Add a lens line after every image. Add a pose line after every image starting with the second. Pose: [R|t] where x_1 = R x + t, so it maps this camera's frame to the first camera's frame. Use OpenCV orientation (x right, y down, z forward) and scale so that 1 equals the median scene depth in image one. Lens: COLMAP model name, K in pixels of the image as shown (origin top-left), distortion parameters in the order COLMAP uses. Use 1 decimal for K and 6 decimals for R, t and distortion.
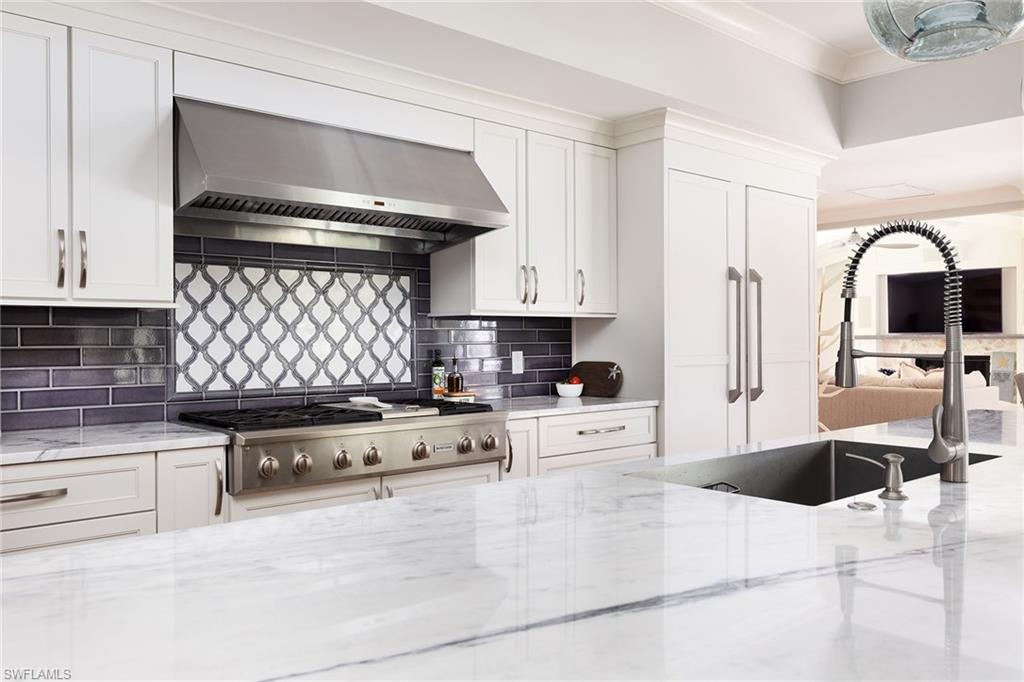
lens RADIAL K [[822.1, 0, 512.2], [0, 822.1, 341.0], [0, 0, 1]] dist [-0.000628, -0.000192]
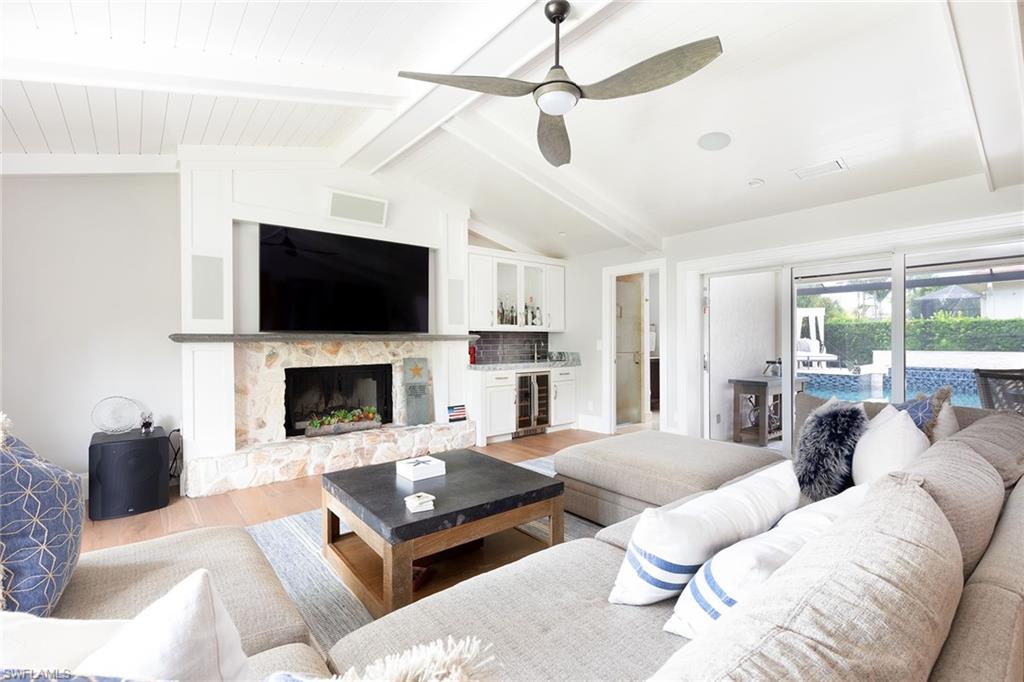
lens RADIAL K [[459.1, 0, 513.0], [0, 459.1, 340.7], [0, 0, 1]] dist [0.000205, 0.000008]
pose [[0.023497, -0.000448, 0.999724, 0.166702], [0.002622, 0.999996, 0.000386, -0.002750], [-0.999720, 0.002613, 0.023498, 0.876968]]
